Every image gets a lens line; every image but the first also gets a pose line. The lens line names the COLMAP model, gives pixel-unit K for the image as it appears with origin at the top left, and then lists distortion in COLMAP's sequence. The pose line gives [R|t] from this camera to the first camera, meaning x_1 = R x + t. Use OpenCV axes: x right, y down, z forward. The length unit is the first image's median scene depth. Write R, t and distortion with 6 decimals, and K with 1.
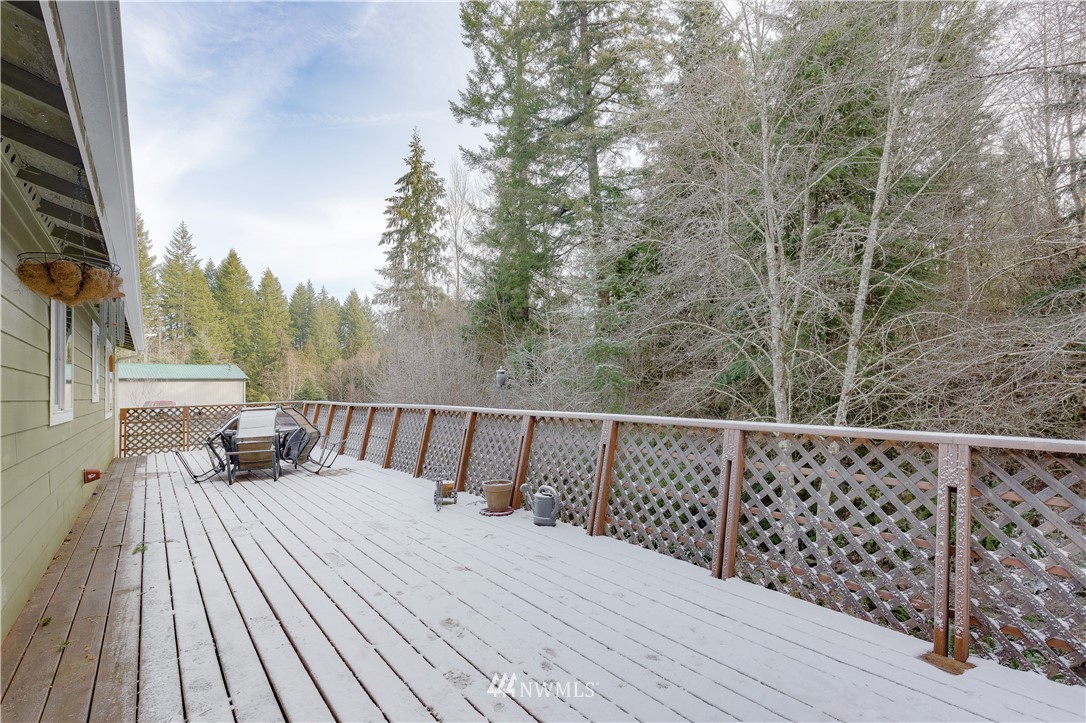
lens RADIAL K [[505.6, 0, 539.3], [0, 505.6, 378.4], [0, 0, 1]] dist [0.002781, 0.000011]
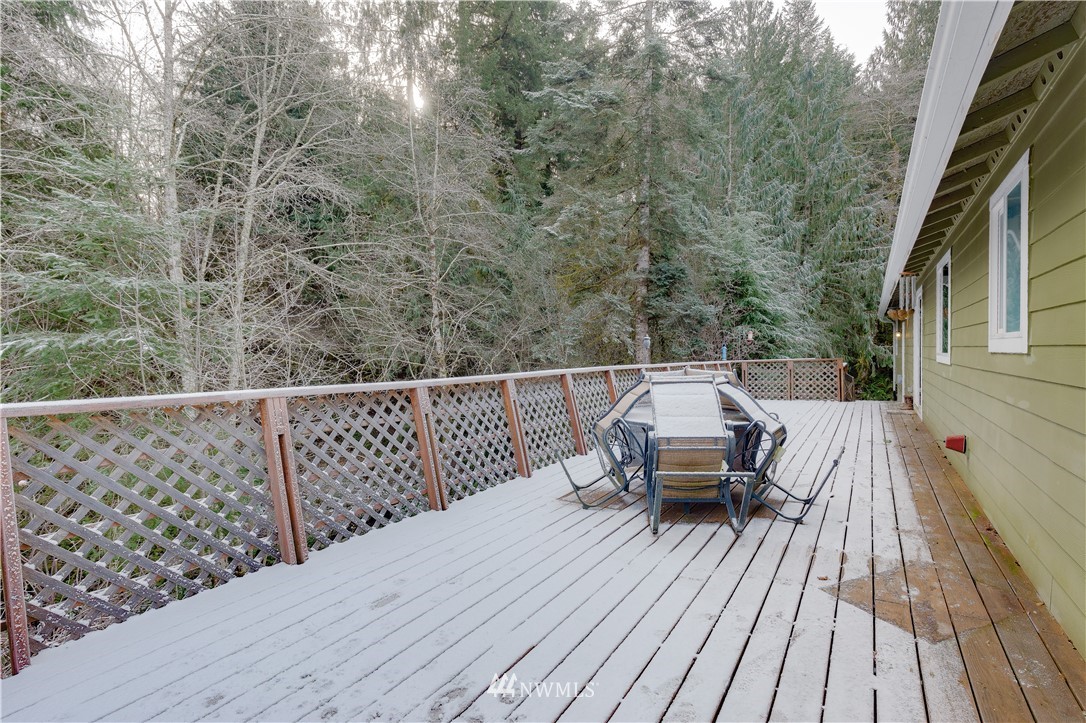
lens RADIAL K [[505.6, 0, 539.3], [0, 505.6, 378.4], [0, 0, 1]] dist [0.002781, 0.000011]
pose [[-0.334018, -0.028419, 0.942138, -0.799598], [0.003652, 0.999499, 0.031444, 0.043069], [-0.942560, 0.013943, -0.333747, 1.111709]]
